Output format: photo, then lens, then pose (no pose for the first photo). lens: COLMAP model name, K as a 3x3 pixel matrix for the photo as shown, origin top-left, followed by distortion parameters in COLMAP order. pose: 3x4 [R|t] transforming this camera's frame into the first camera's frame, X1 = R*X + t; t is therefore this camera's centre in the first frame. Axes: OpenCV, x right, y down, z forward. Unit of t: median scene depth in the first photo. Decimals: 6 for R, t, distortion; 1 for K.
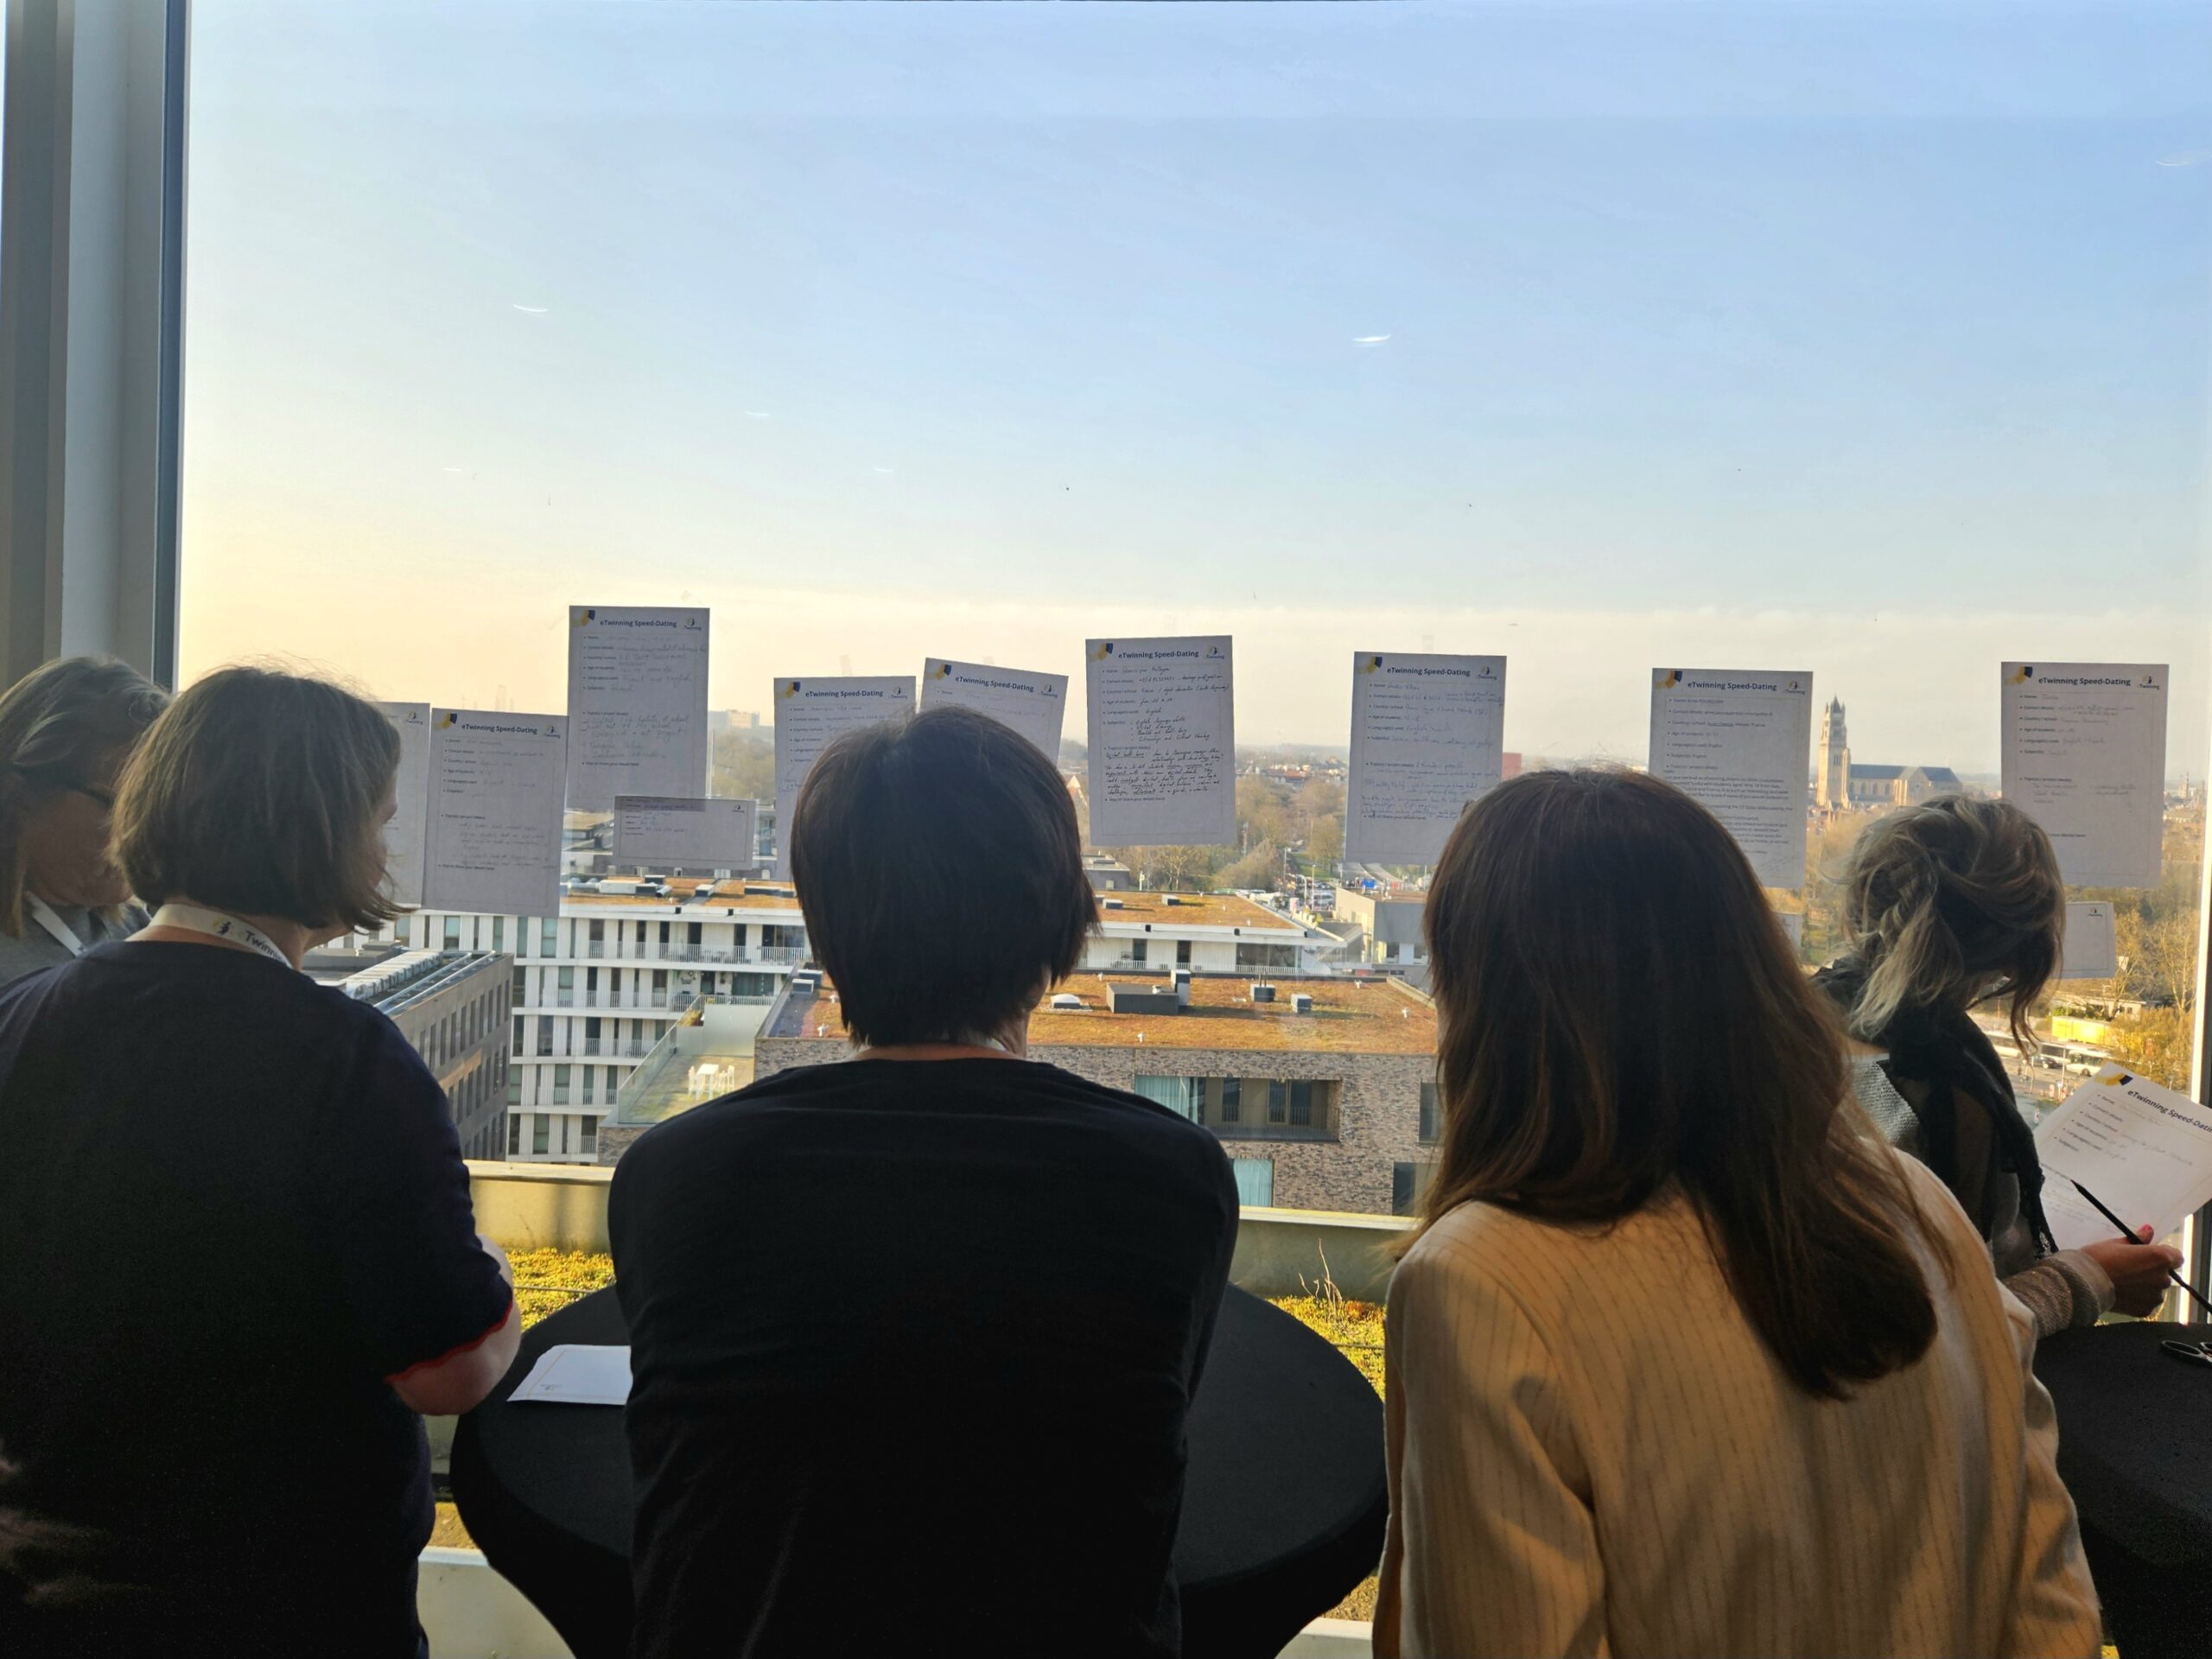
lens RADIAL K [[1816.4, 0, 1105.5], [0, 1816.4, 904.4], [0, 0, 1]] dist [0.088495, -0.081008]
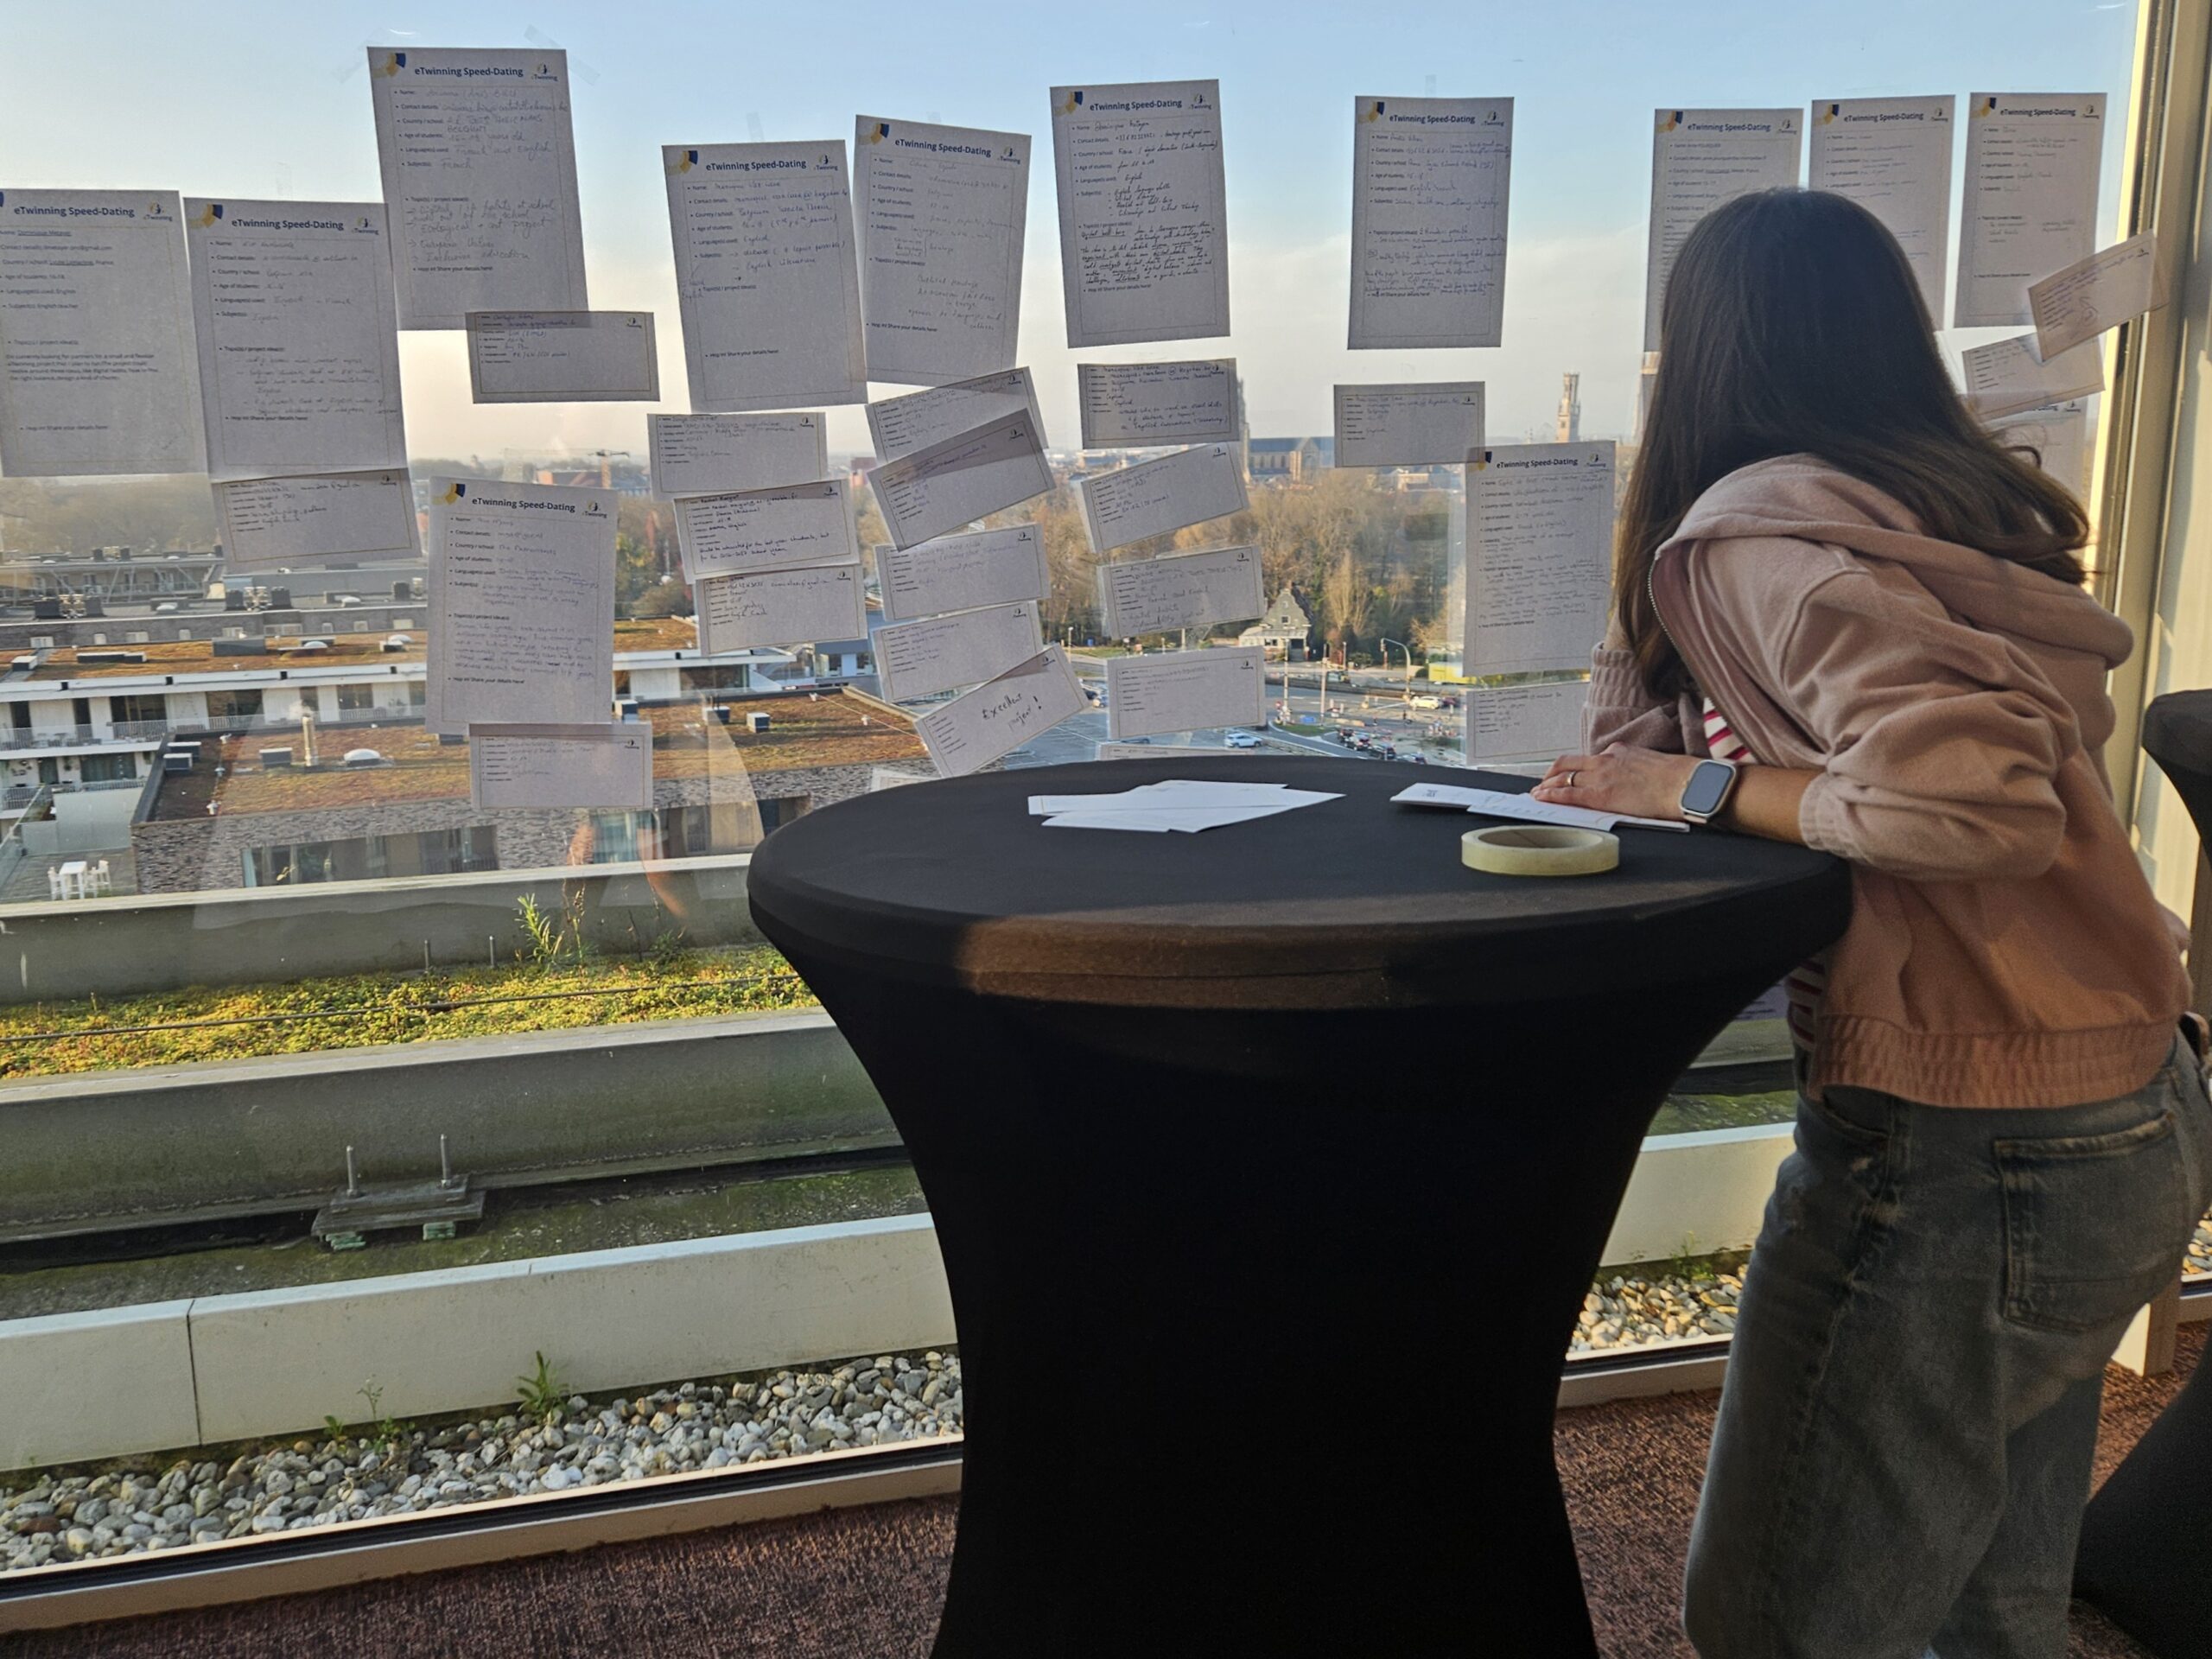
lens RADIAL K [[1816.4, 0, 1105.5], [0, 1816.4, 904.4], [0, 0, 1]] dist [0.088495, -0.081008]
pose [[0.943688, -0.134538, 0.302245, -0.279901], [0.087888, 0.982701, 0.163018, 0.083667], [-0.318949, -0.127275, 0.939187, 0.141964]]
